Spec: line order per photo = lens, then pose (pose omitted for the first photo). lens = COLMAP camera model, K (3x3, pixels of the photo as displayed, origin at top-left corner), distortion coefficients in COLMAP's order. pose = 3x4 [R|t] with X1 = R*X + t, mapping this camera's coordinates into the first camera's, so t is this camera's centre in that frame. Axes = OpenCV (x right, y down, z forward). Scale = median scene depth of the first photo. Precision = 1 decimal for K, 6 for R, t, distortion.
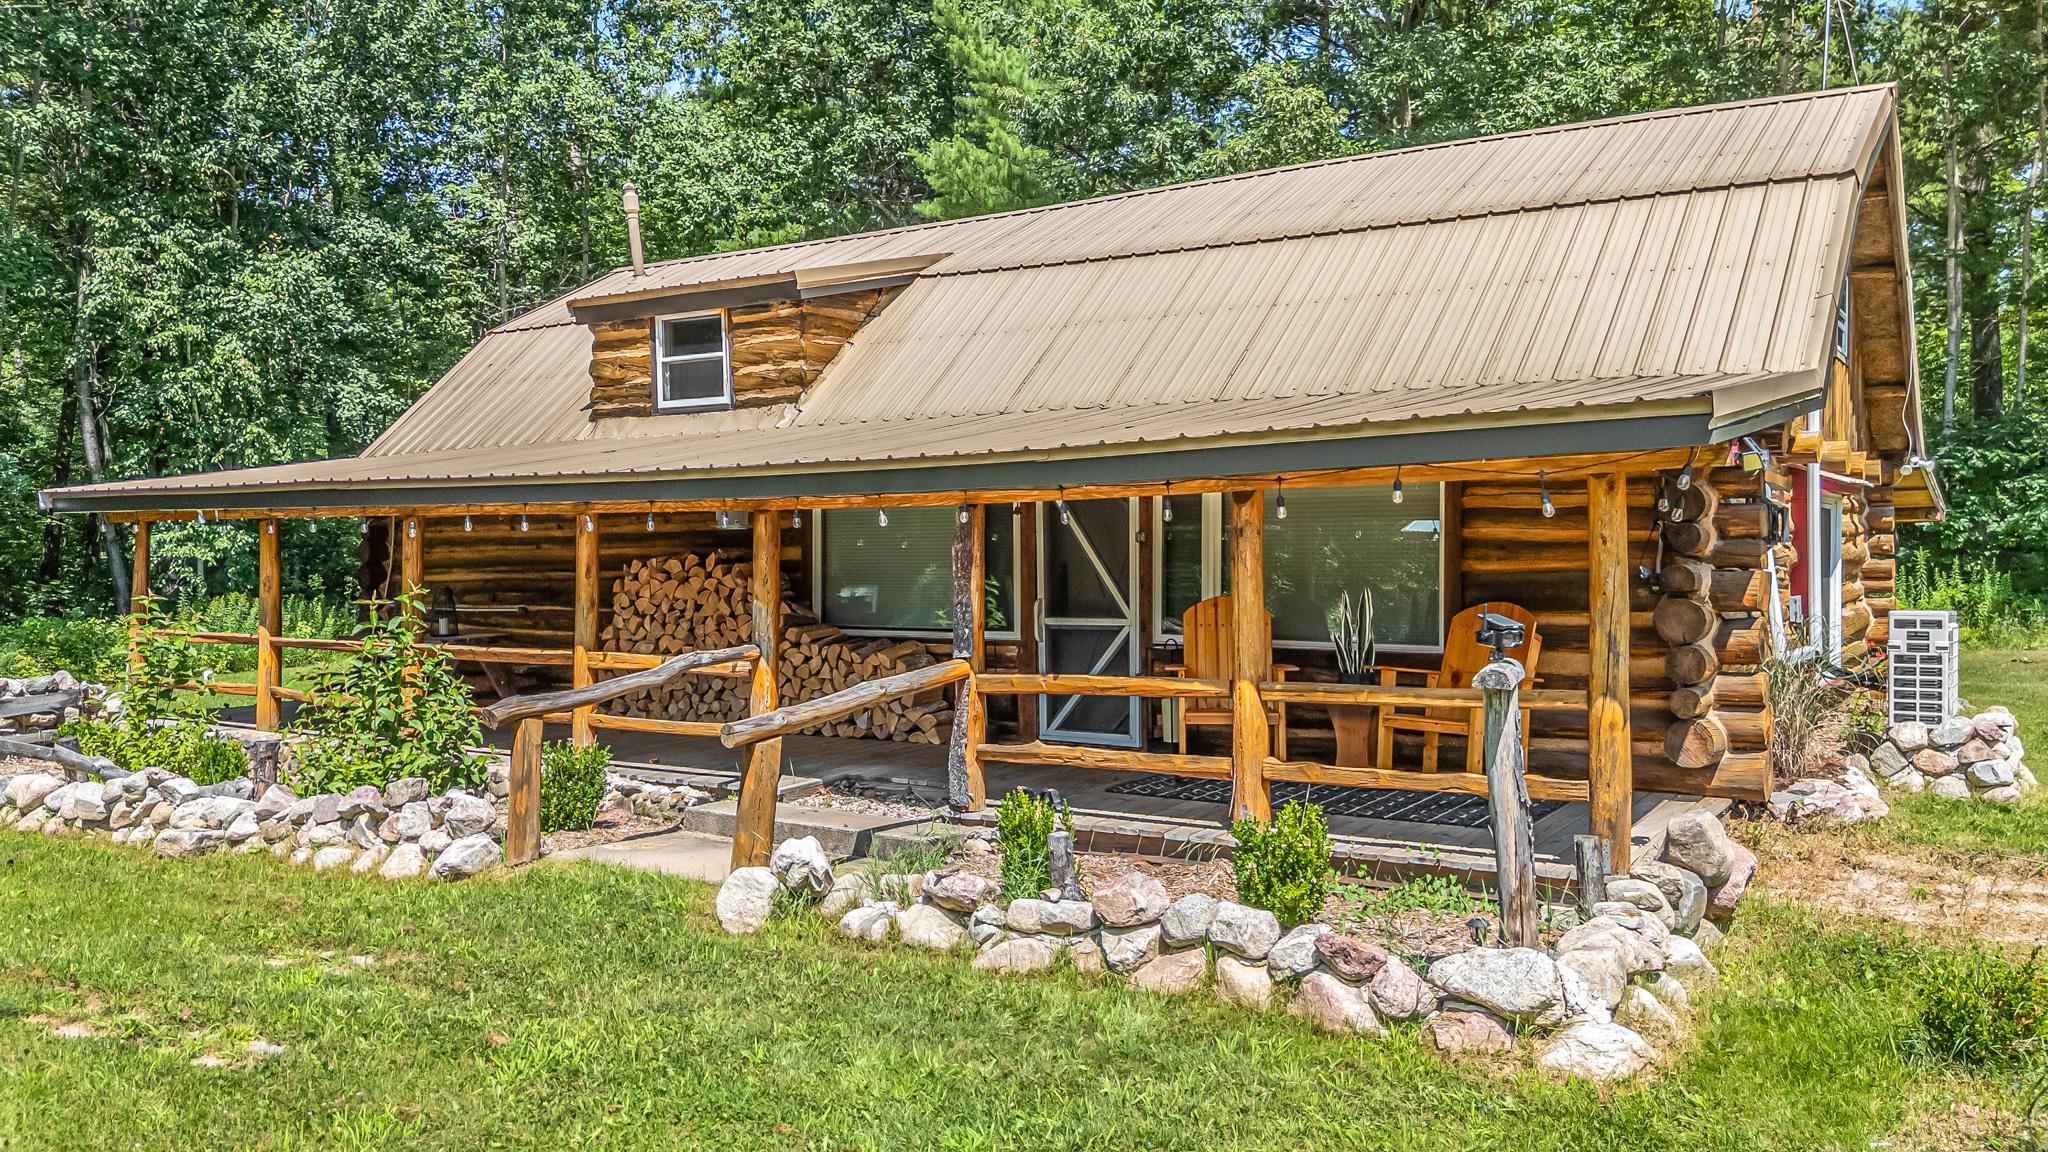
lens RADIAL K [[1442.8, 0, 1034.0], [0, 1442.8, 589.8], [0, 0, 1]] dist [0.026518, -0.014431]
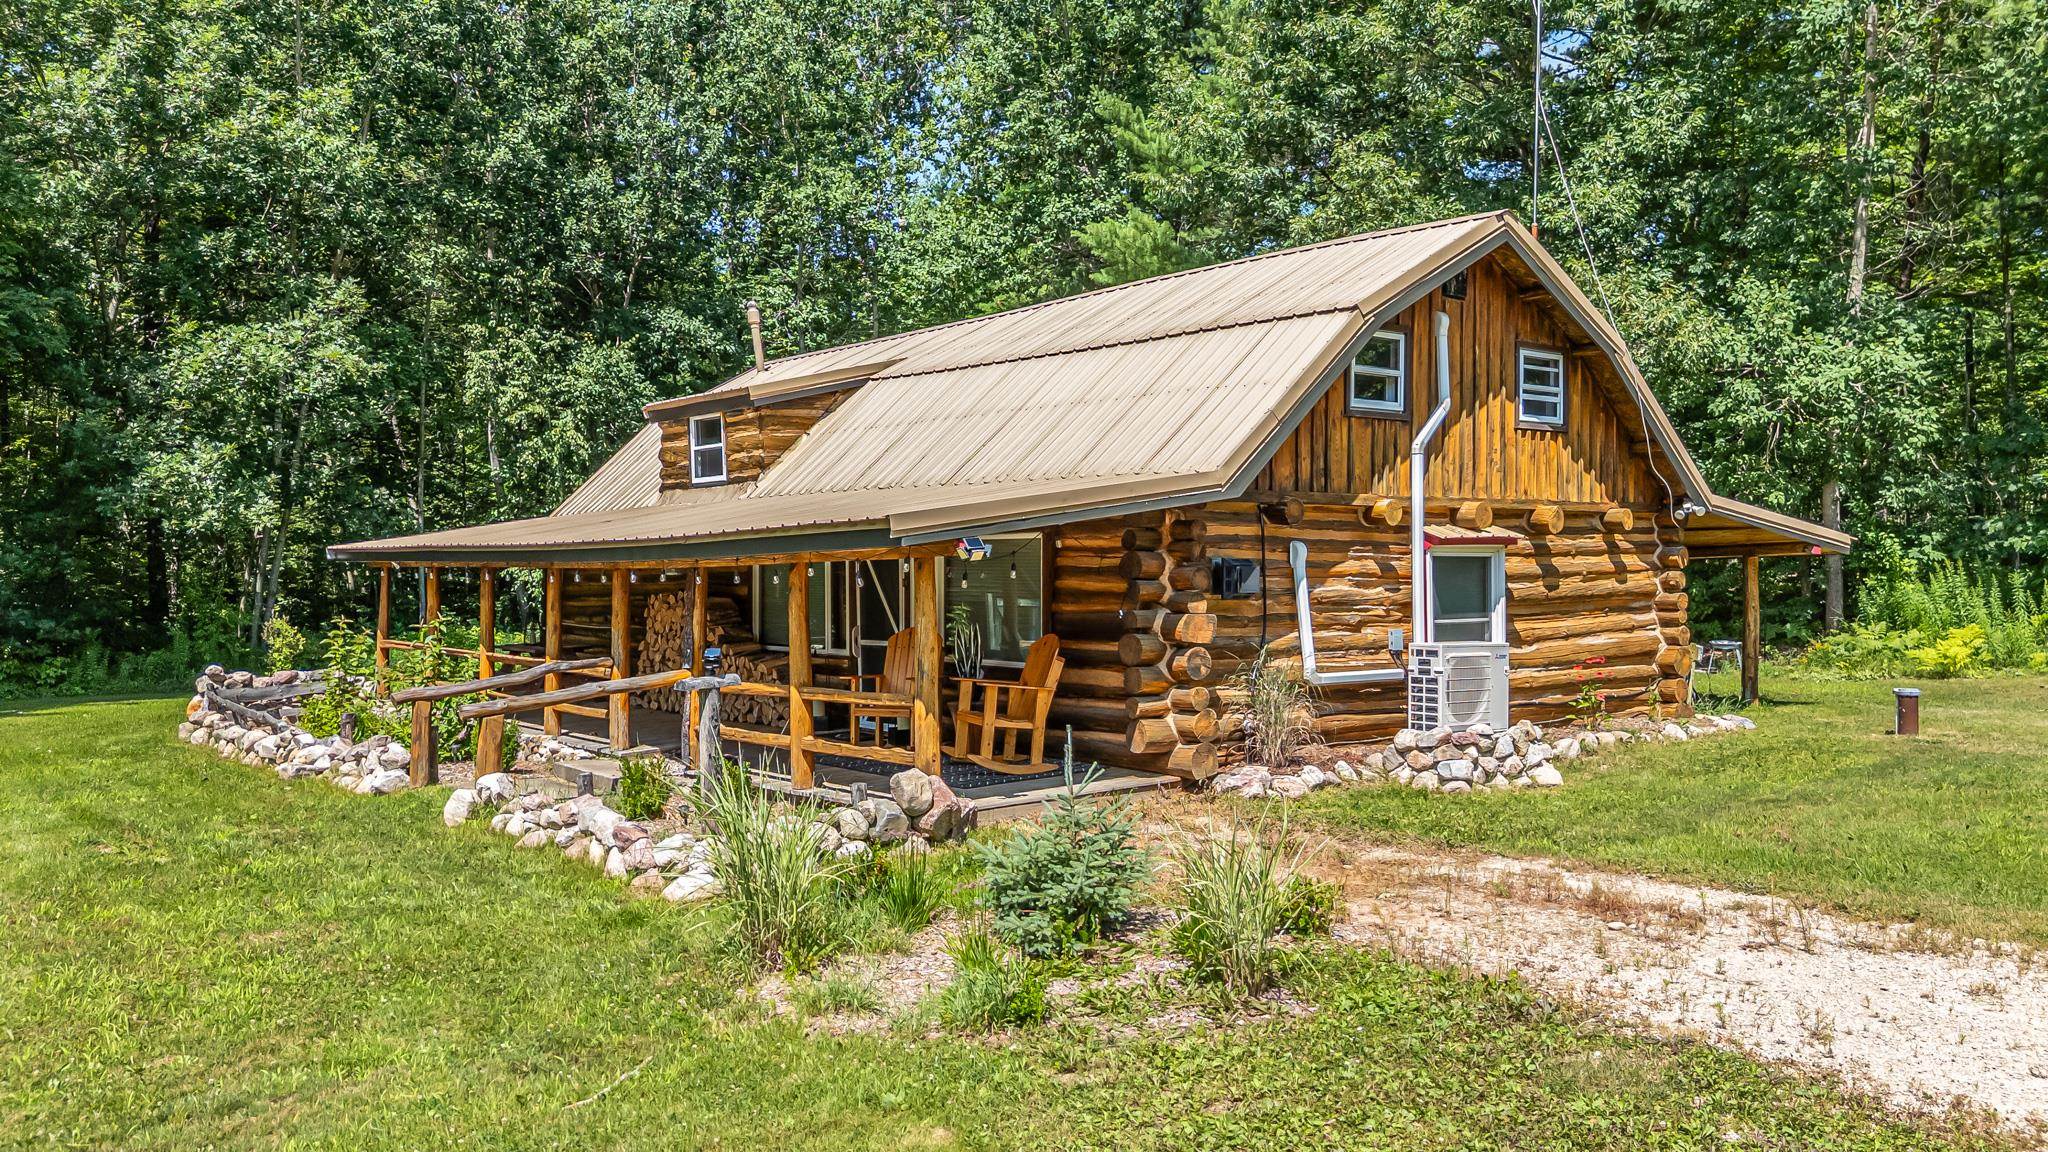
lens RADIAL K [[1442.8, 0, 1069.3], [0, 1442.8, 575.7], [0, 0, 1]] dist [0.026518, -0.014431]
pose [[0.958649, -0.001980, -0.284584, 0.514134], [-0.002415, 0.999883, -0.015093, -0.018638], [0.284580, 0.015156, 0.958532, -0.236110]]
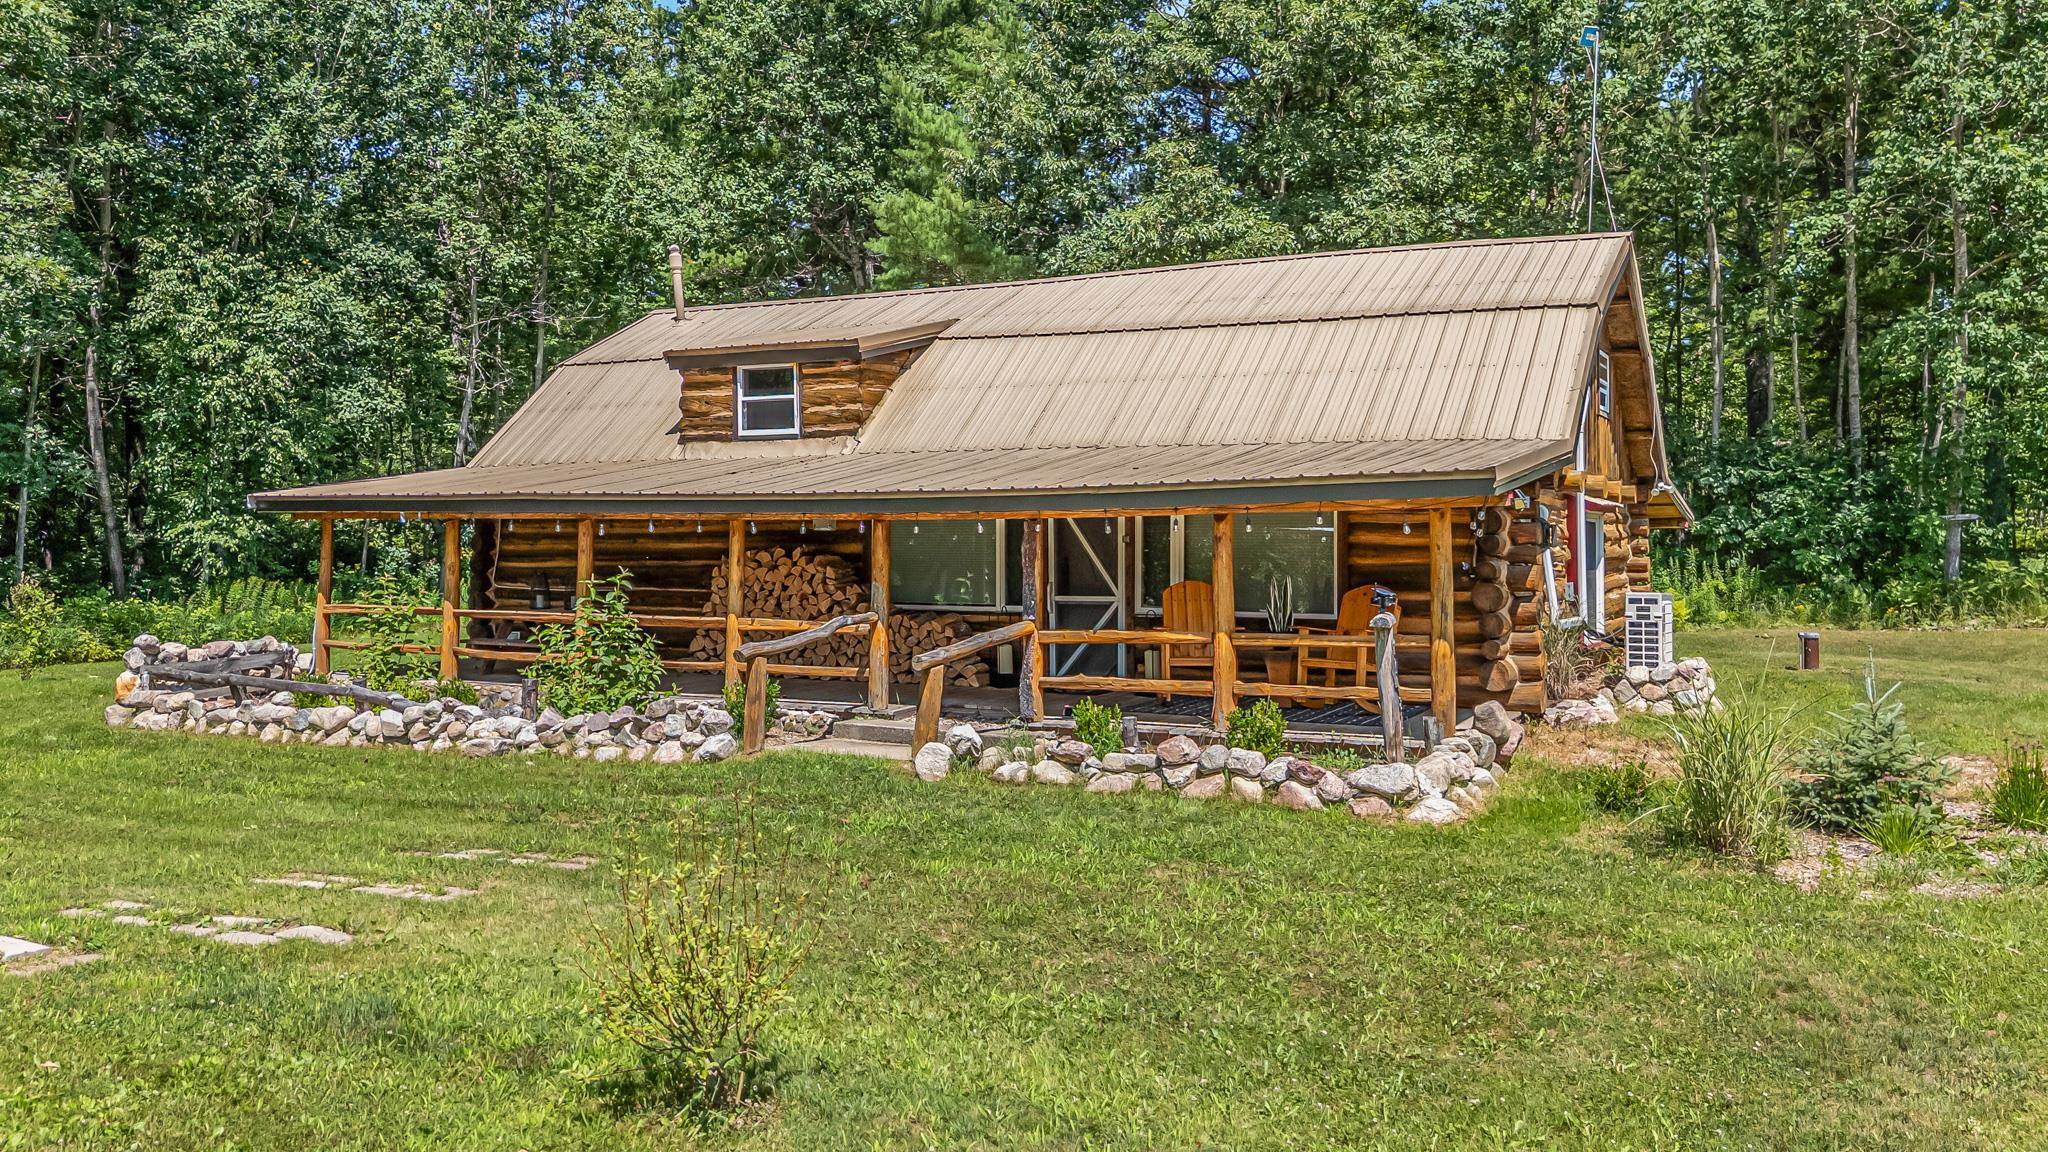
lens RADIAL K [[1442.8, 0, 1018.3], [0, 1442.8, 519.3], [0, 0, 1]] dist [0.026518, -0.014431]
pose [[0.996313, 0.008400, 0.085386, -0.127542], [-0.004880, 0.999133, -0.041347, 0.003026], [-0.085659, 0.040777, 0.995490, -0.340339]]
